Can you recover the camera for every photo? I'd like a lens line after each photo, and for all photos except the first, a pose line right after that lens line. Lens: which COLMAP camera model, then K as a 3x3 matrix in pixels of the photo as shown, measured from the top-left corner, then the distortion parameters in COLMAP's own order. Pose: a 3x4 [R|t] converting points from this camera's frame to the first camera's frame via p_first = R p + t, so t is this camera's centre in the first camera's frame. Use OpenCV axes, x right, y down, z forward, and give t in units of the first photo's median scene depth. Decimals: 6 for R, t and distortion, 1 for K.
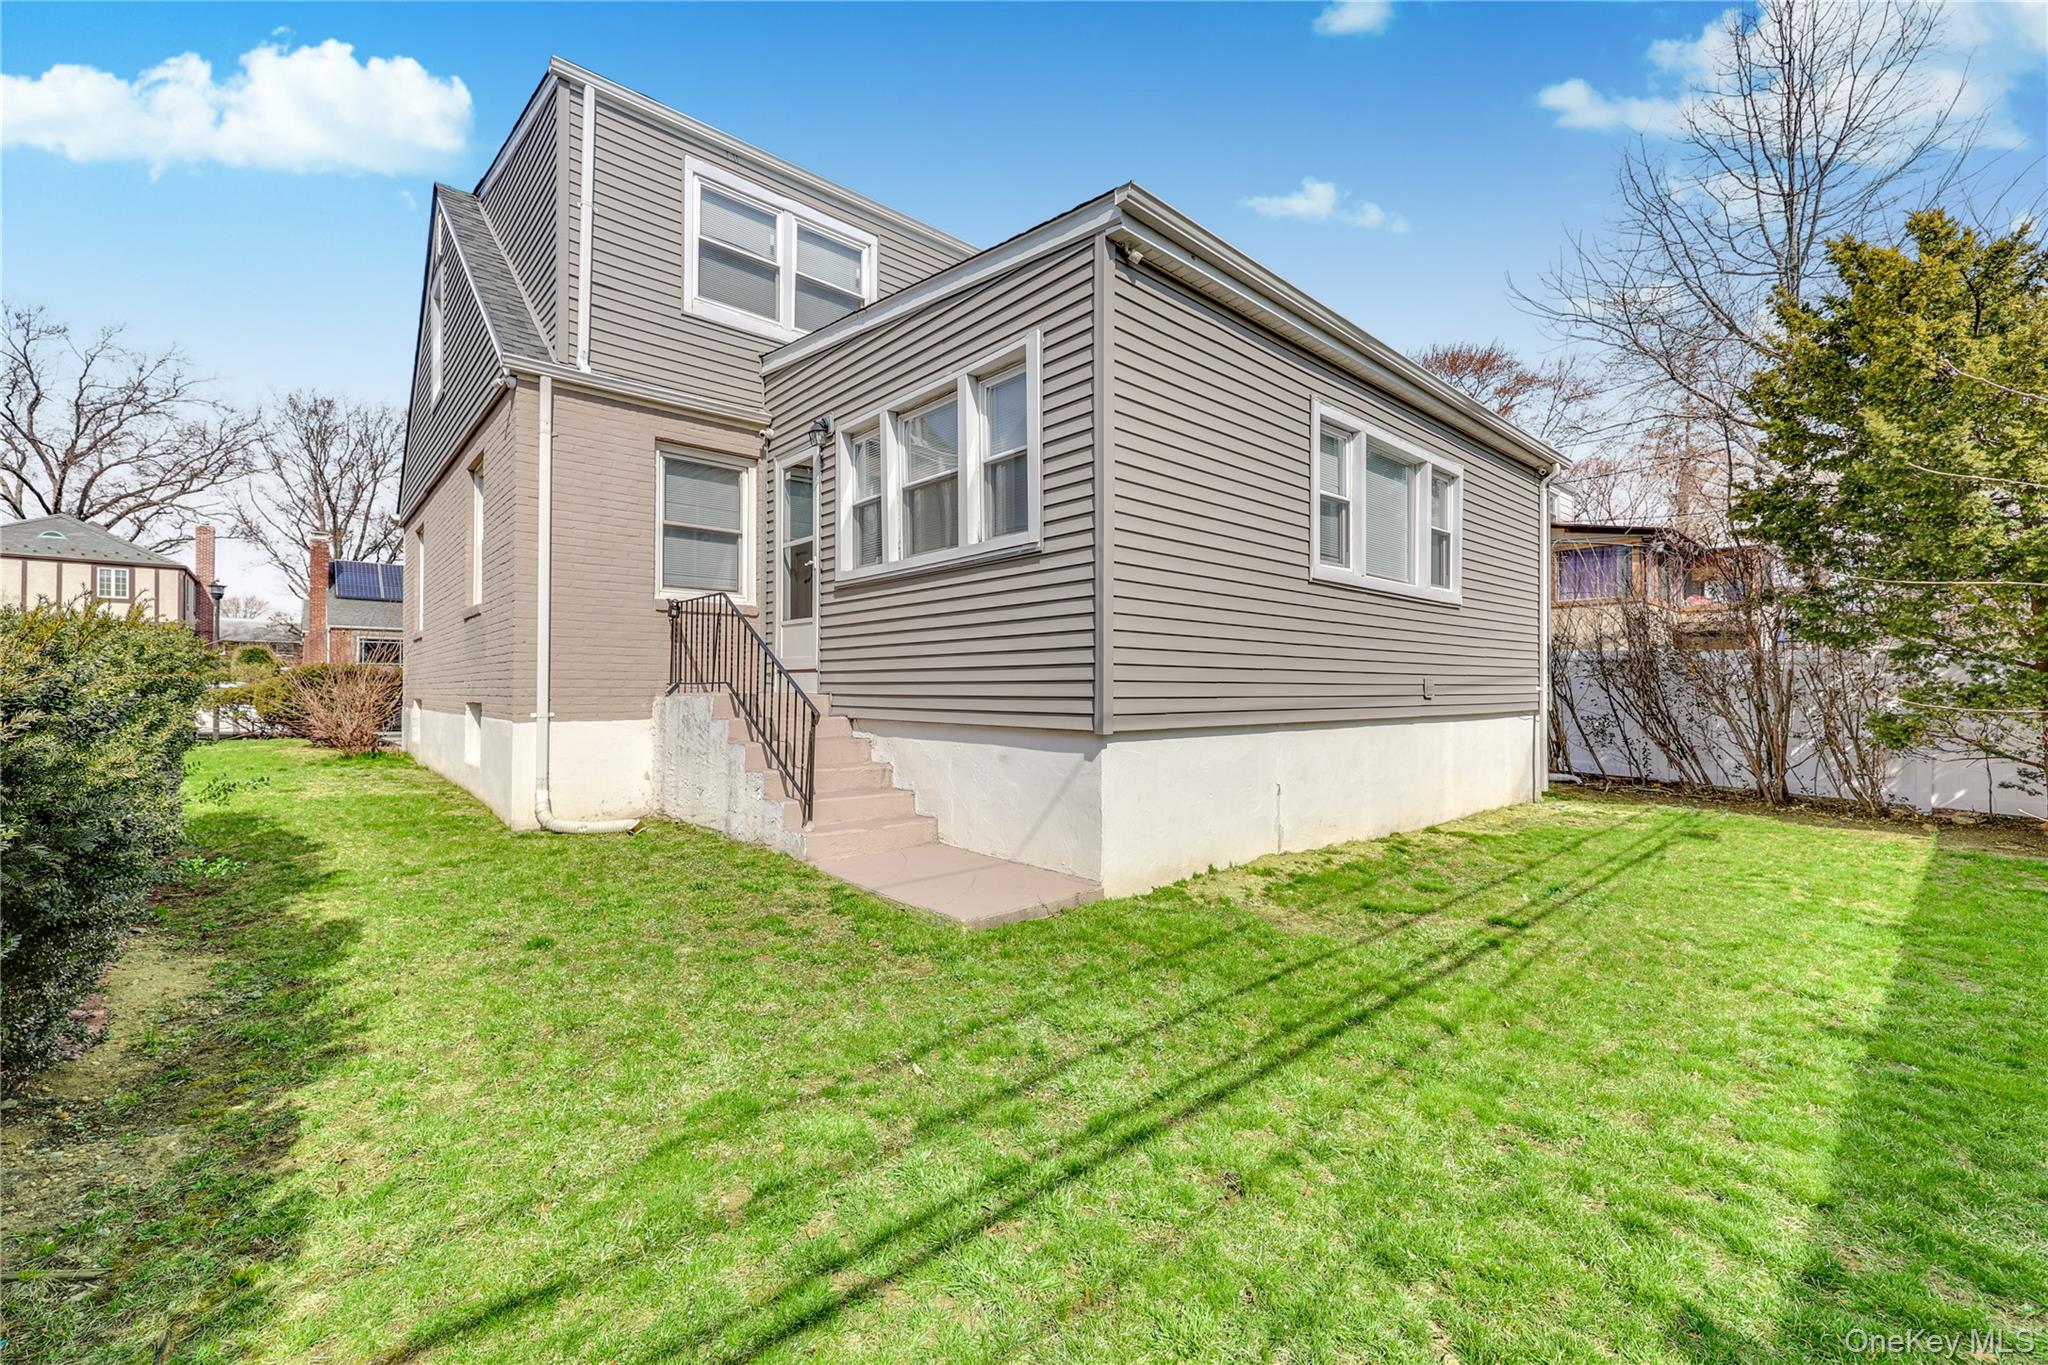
lens RADIAL K [[828.1, 0, 1025.0], [0, 828.1, 681.7], [0, 0, 1]] dist [0.003562, 0.000110]
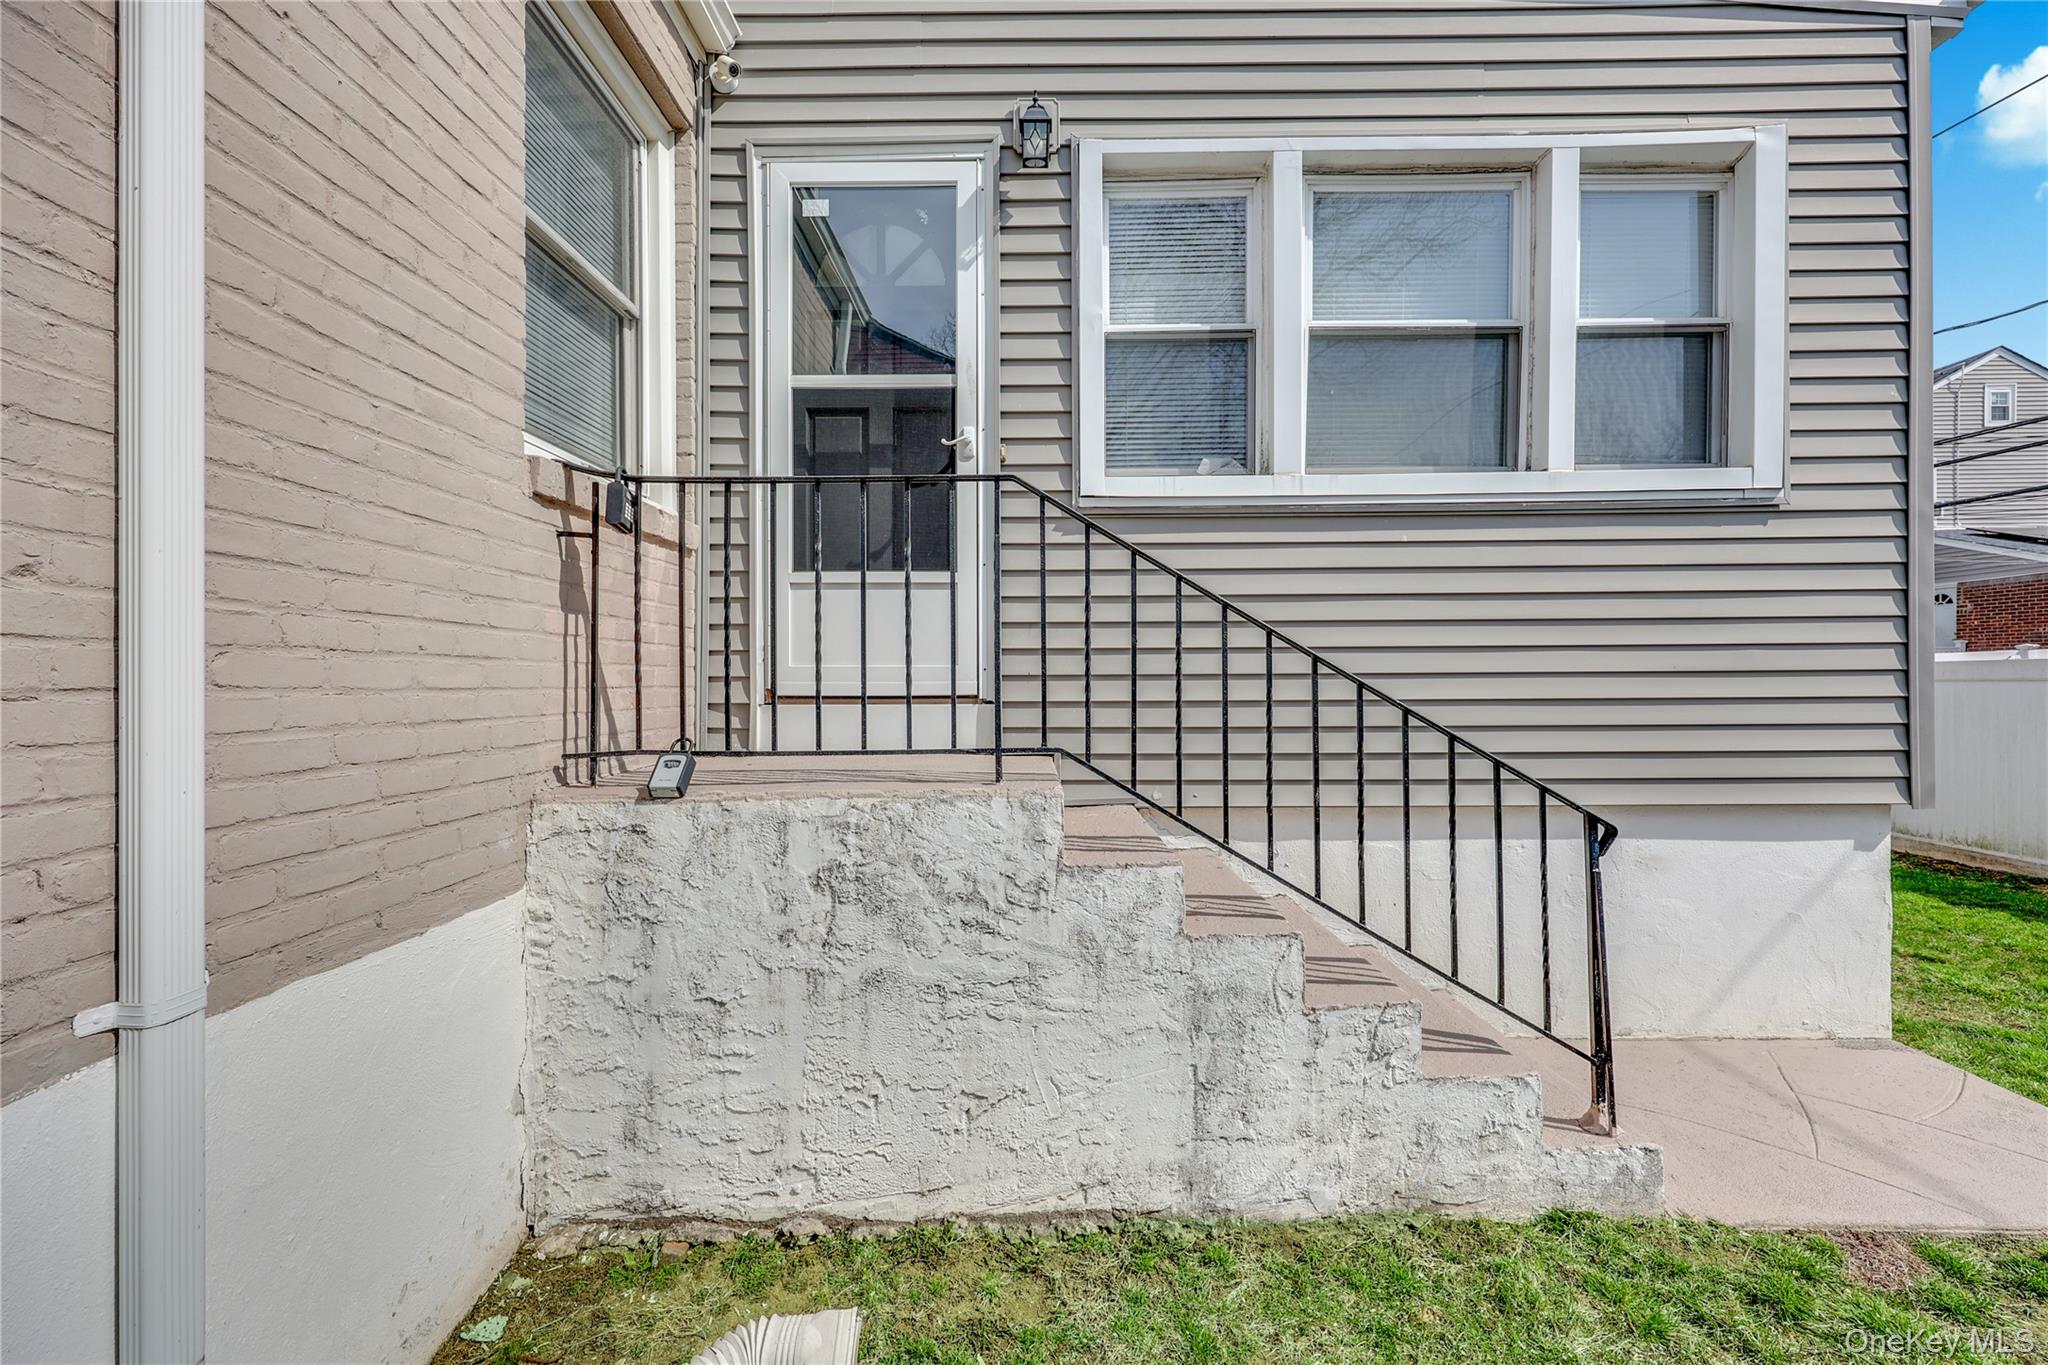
lens RADIAL K [[828.1, 0, 1028.4], [0, 828.1, 680.6], [0, 0, 1]] dist [0.003562, 0.000110]
pose [[0.673525, -0.003898, 0.739154, -0.679460], [0.001358, 0.999991, 0.004036, -0.031326], [-0.739163, -0.001715, 0.673524, 0.868863]]
